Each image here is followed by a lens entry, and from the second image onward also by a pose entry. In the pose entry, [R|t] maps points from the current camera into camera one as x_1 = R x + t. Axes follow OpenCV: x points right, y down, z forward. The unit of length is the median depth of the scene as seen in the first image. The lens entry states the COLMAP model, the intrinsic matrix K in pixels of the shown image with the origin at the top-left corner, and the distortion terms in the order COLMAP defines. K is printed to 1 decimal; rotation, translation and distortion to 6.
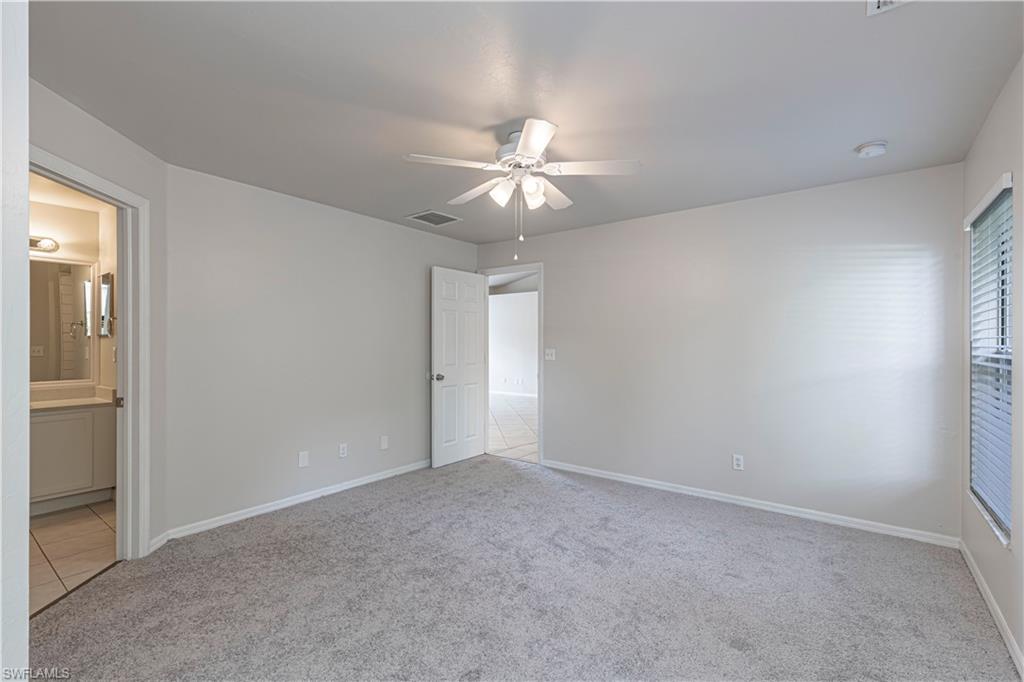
lens RADIAL K [[457.0, 0, 516.4], [0, 457.0, 342.6], [0, 0, 1]] dist [0.002099, 0.000817]
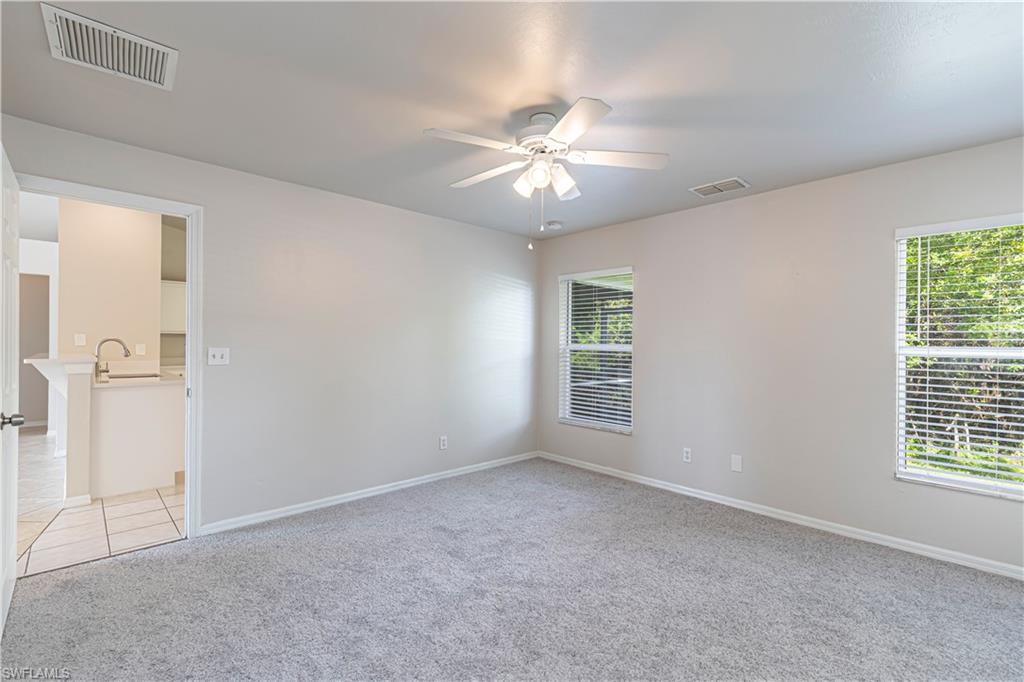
lens RADIAL K [[457.0, 0, 516.4], [0, 457.0, 342.6], [0, 0, 1]] dist [0.002099, 0.000817]
pose [[0.158176, 0.000274, 0.987411, -0.673233], [-0.012839, 0.999916, 0.001779, 0.000852], [-0.987328, -0.012958, 0.158166, 0.664808]]
